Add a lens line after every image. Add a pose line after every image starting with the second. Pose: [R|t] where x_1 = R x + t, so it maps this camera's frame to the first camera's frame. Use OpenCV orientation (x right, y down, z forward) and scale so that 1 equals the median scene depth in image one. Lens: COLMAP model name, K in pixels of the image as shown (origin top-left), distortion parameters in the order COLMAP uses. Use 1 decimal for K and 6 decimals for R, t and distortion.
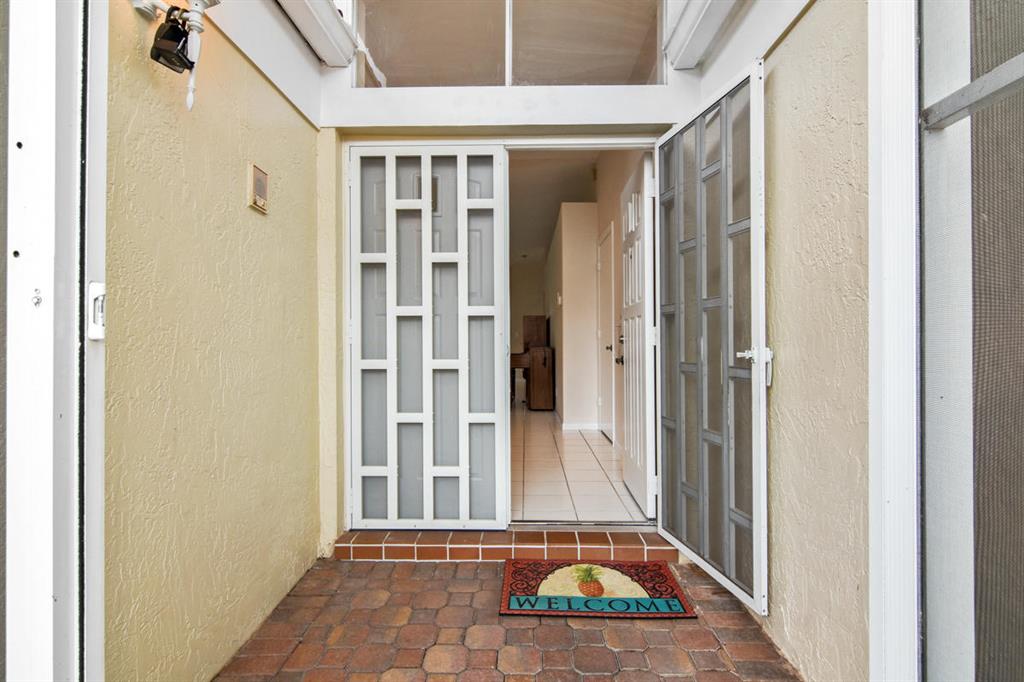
lens RADIAL K [[502.3, 0, 514.2], [0, 502.3, 338.7], [0, 0, 1]] dist [0.001532, -0.000943]
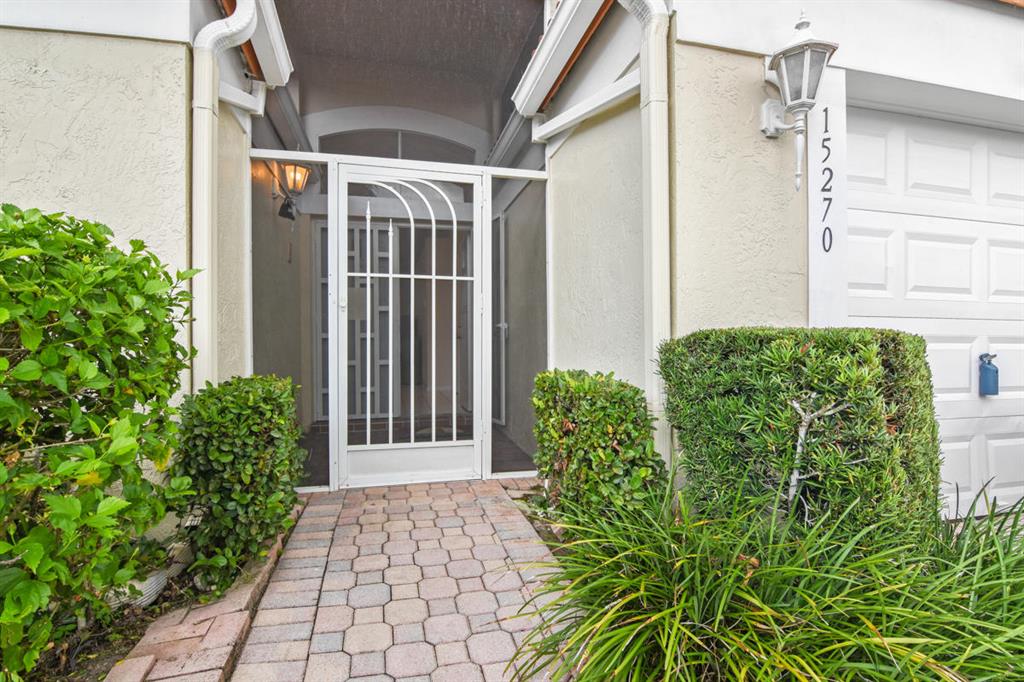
lens RADIAL K [[490.2, 0, 514.5], [0, 490.2, 340.9], [0, 0, 1]] dist [0.020843, -0.000535]
pose [[0.967309, 0.000306, 0.253599, -0.106710], [0.000420, 0.999996, -0.002808, 0.117100], [-0.253599, 0.002823, 0.967305, -1.501363]]
